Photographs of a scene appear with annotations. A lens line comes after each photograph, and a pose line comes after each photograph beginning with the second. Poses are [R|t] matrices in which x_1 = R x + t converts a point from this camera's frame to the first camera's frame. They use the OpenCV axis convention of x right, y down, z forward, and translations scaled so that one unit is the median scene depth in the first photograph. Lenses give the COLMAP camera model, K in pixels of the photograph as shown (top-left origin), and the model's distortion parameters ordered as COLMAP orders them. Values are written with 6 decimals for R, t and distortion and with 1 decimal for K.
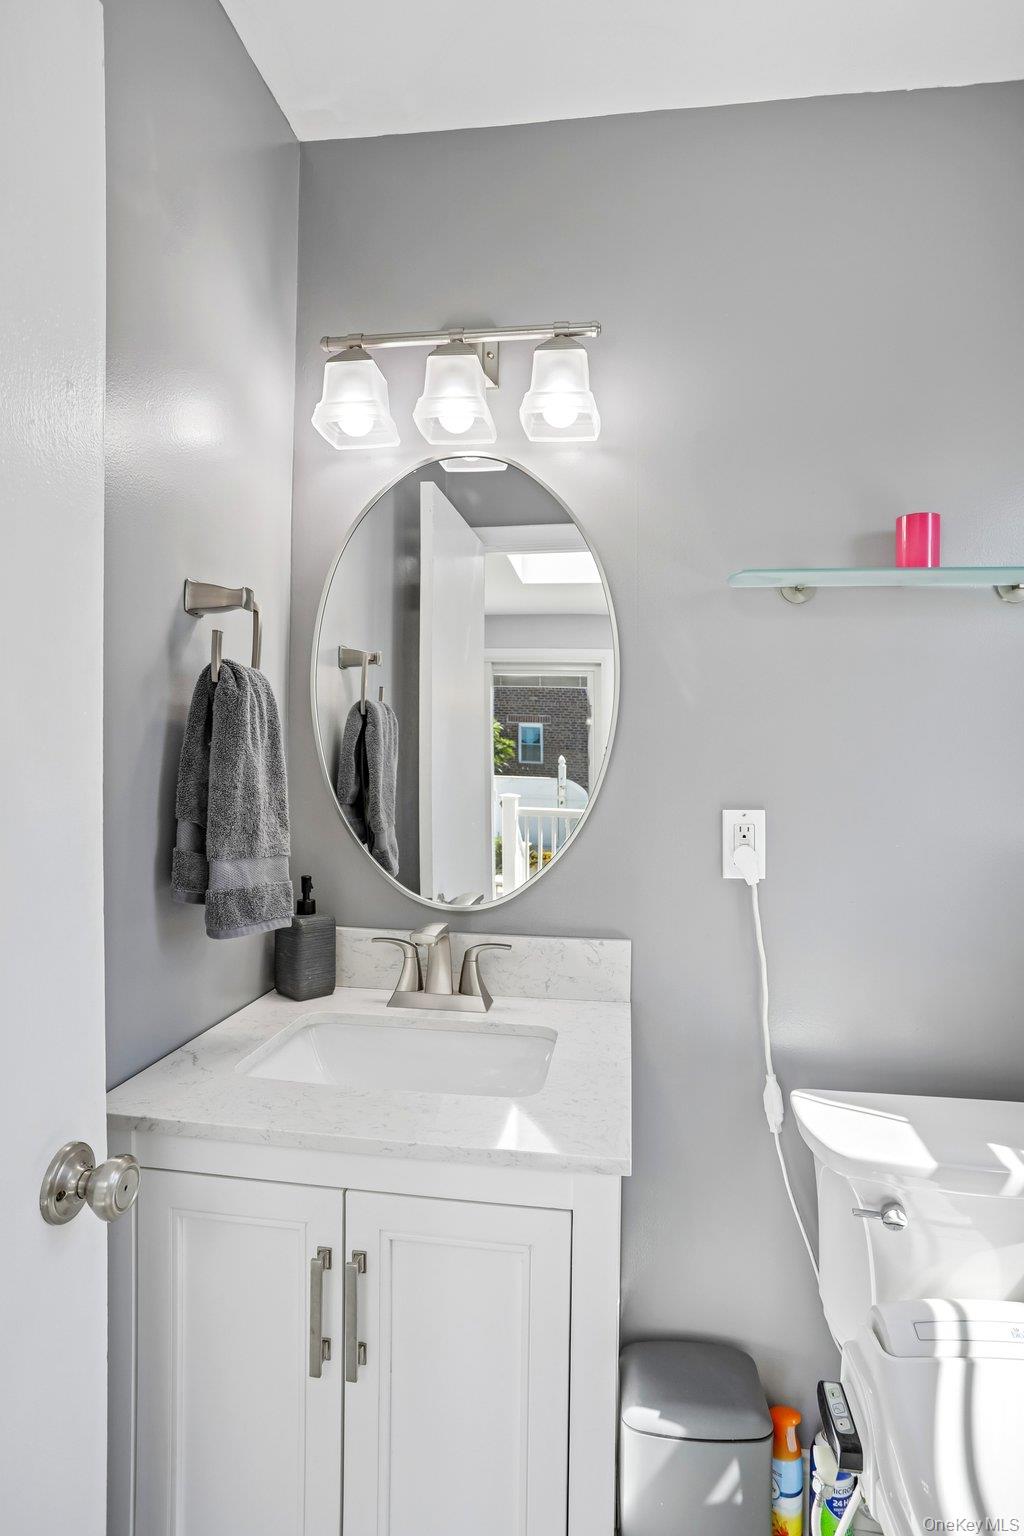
lens RADIAL K [[793.6, 0, 512.0], [0, 793.6, 768.0], [0, 0, 1]] dist [-0.048013, 0.020617]
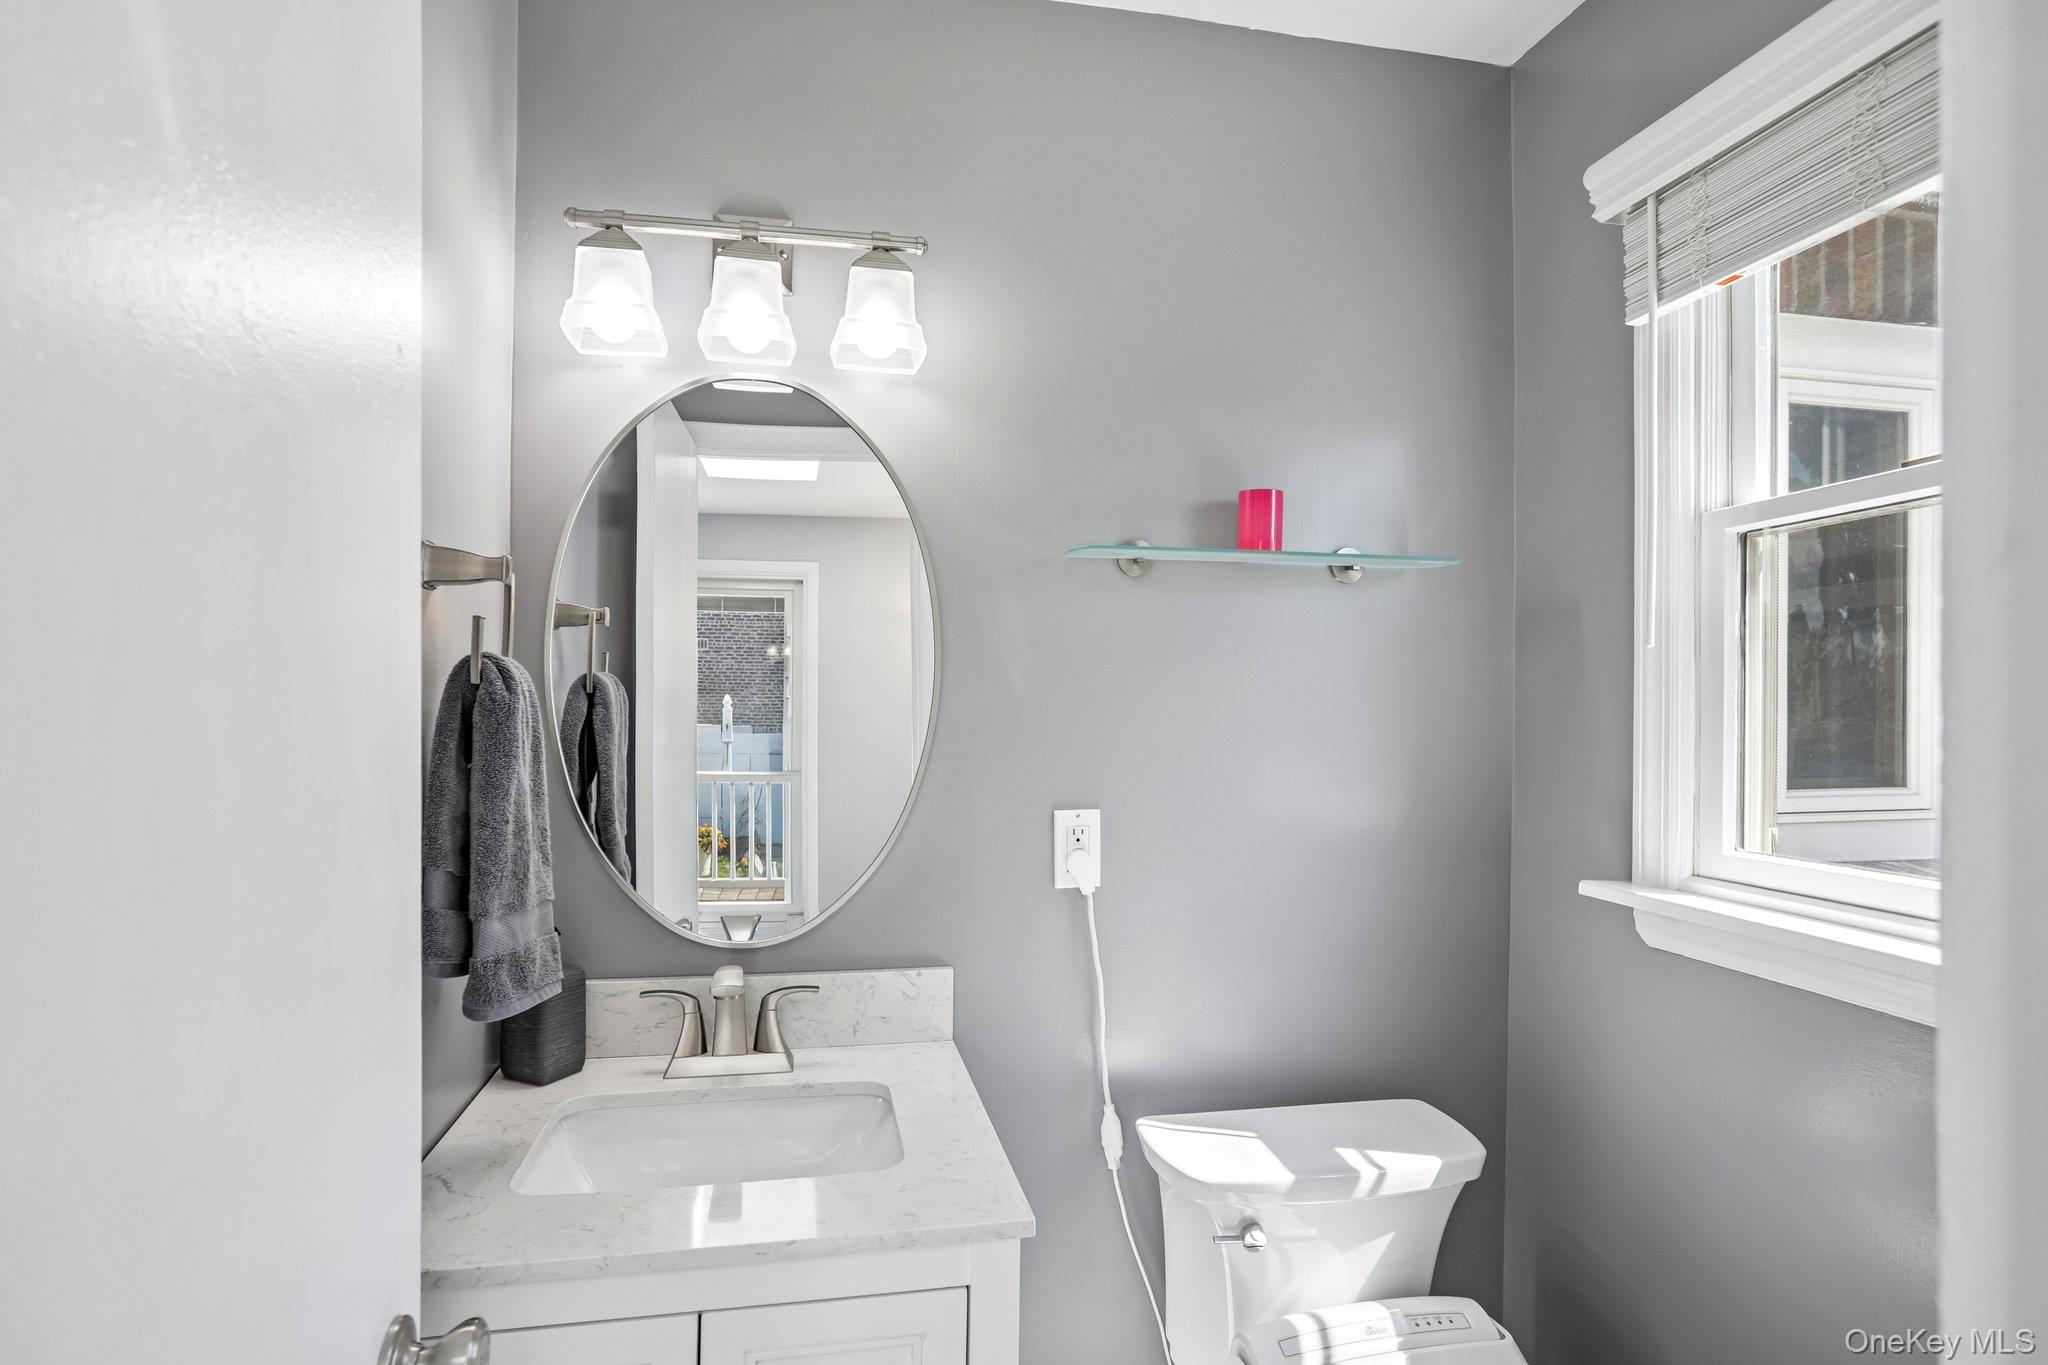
lens RADIAL K [[1058.2, 0, 1022.7], [0, 1058.2, 712.0], [0, 0, 1]] dist [-0.048013, 0.020617]
pose [[0.943100, -0.006796, 0.332439, -0.168361], [0.005926, 0.999976, 0.003632, -0.064930], [-0.332456, -0.001456, 0.943118, -0.100256]]
